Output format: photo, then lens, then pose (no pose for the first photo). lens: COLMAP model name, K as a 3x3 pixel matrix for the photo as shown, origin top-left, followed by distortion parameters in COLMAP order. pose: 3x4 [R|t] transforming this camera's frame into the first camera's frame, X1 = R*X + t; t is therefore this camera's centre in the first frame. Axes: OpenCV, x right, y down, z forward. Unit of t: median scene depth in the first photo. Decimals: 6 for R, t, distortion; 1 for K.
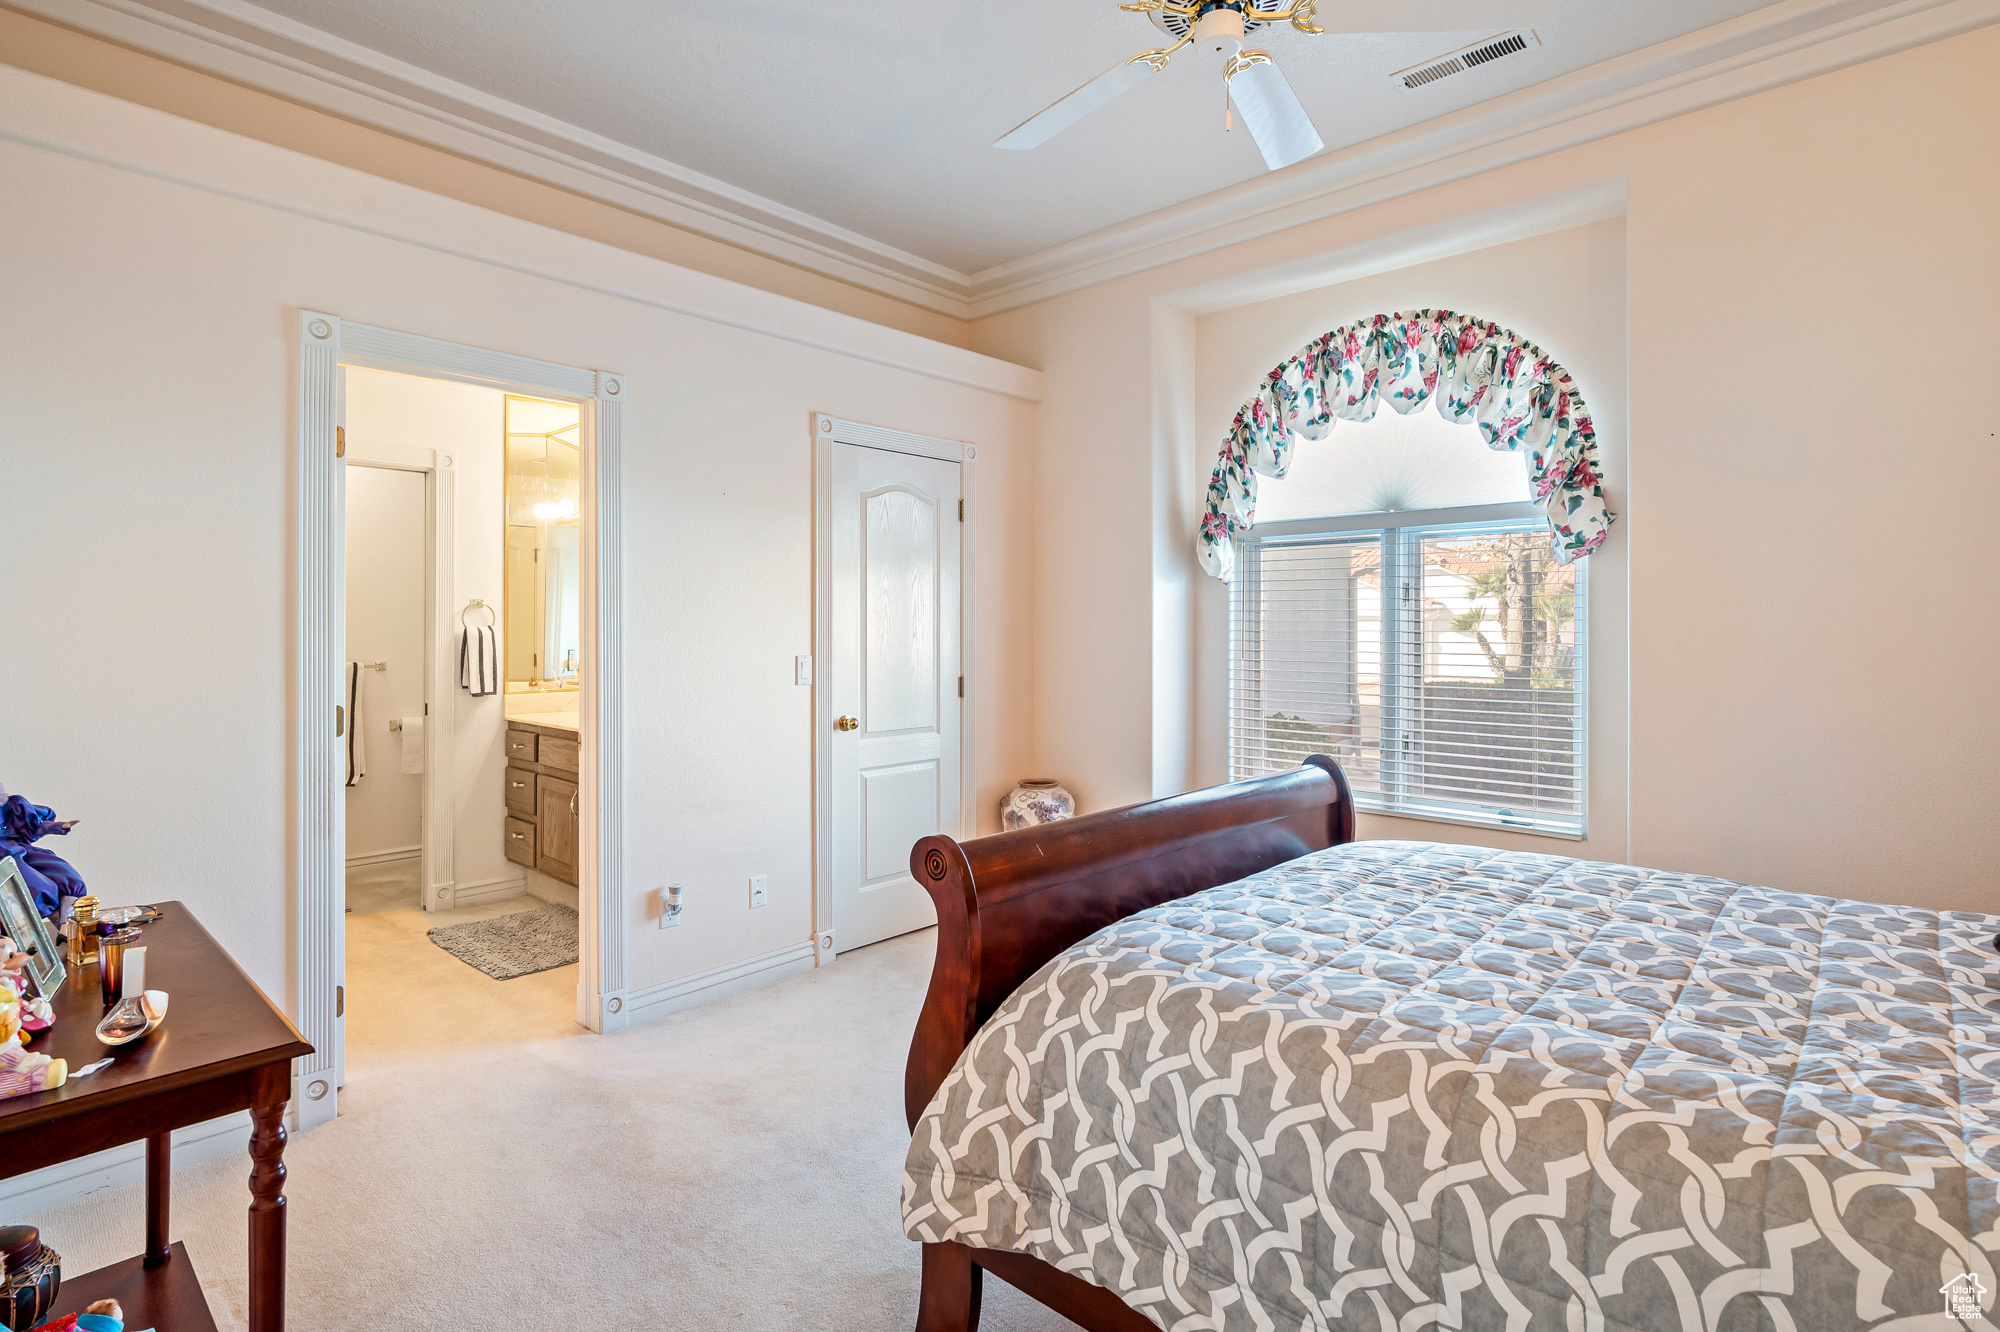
lens RADIAL K [[987.3, 0, 1000.4], [0, 987.3, 621.6], [0, 0, 1]] dist [0.002274, 0.000182]
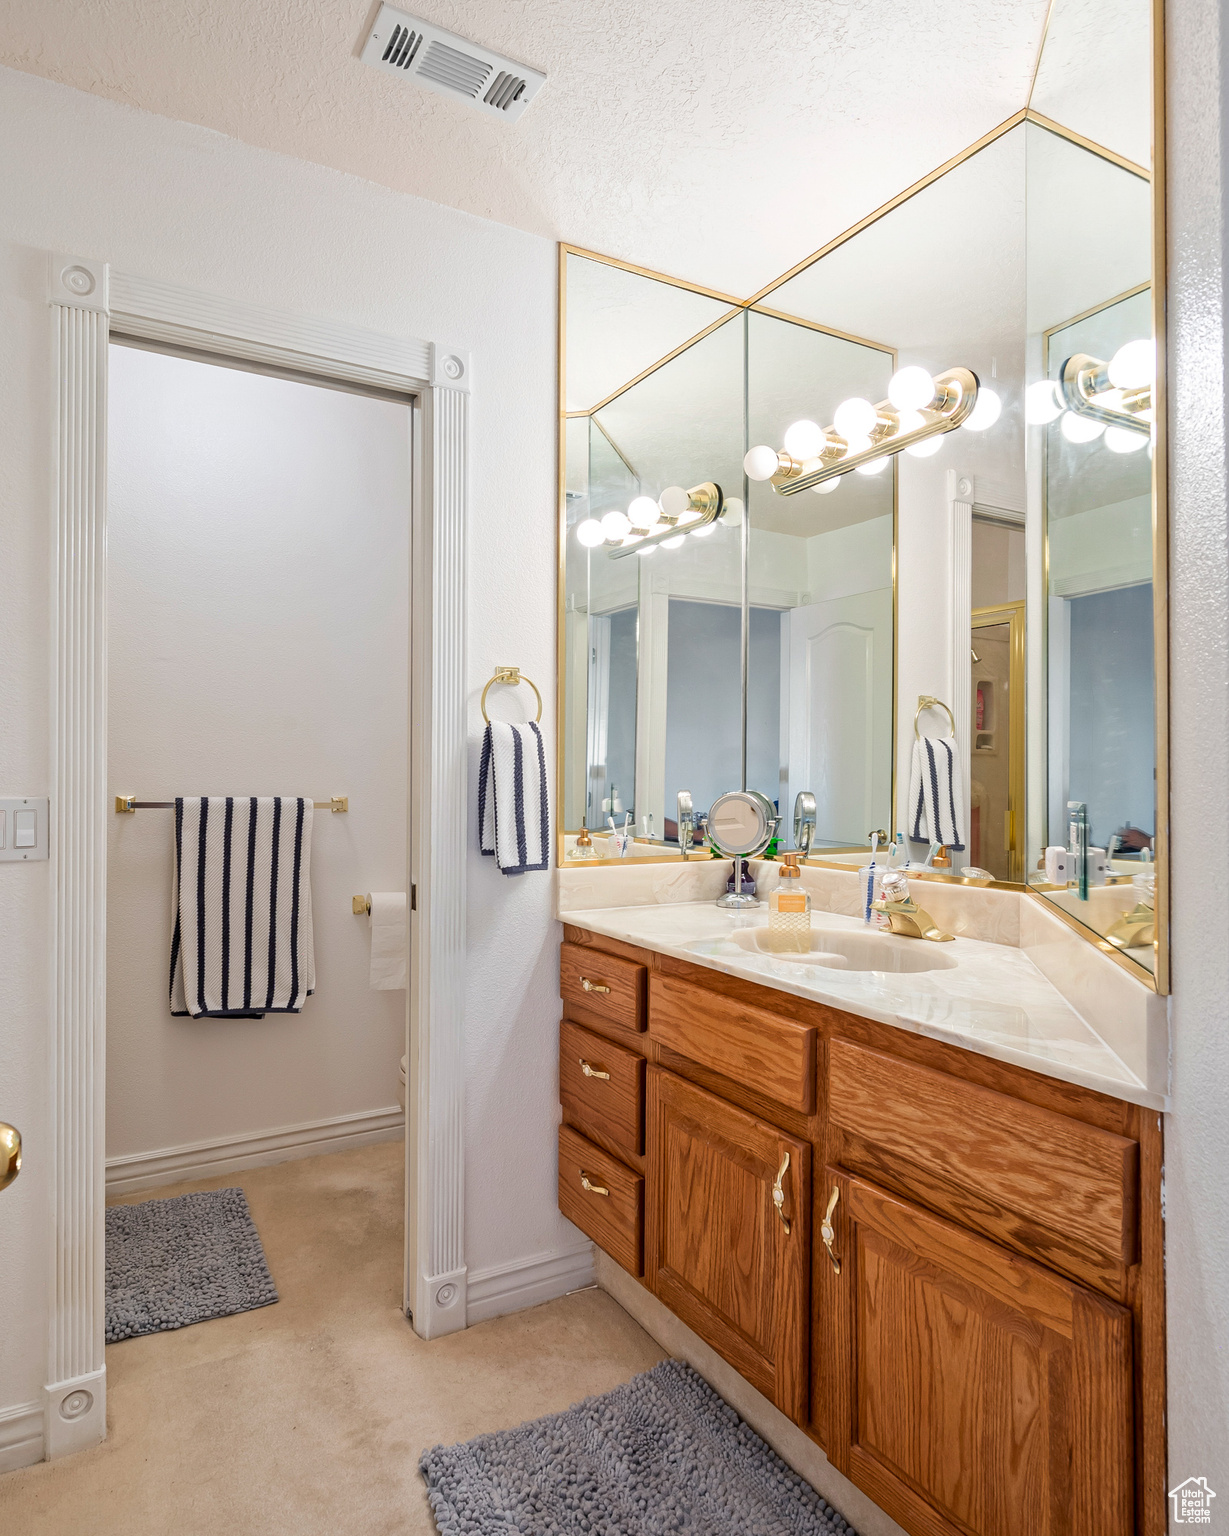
lens RADIAL K [[927.1, 0, 614.5], [0, 927.1, 768.0], [0, 0, 1]] dist [-0.001808, -0.000143]
pose [[0.954502, 0.000567, -0.298203, -0.342760], [-0.001157, 0.999998, -0.001799, 0.026429], [0.298202, 0.002062, 0.954501, 0.581125]]
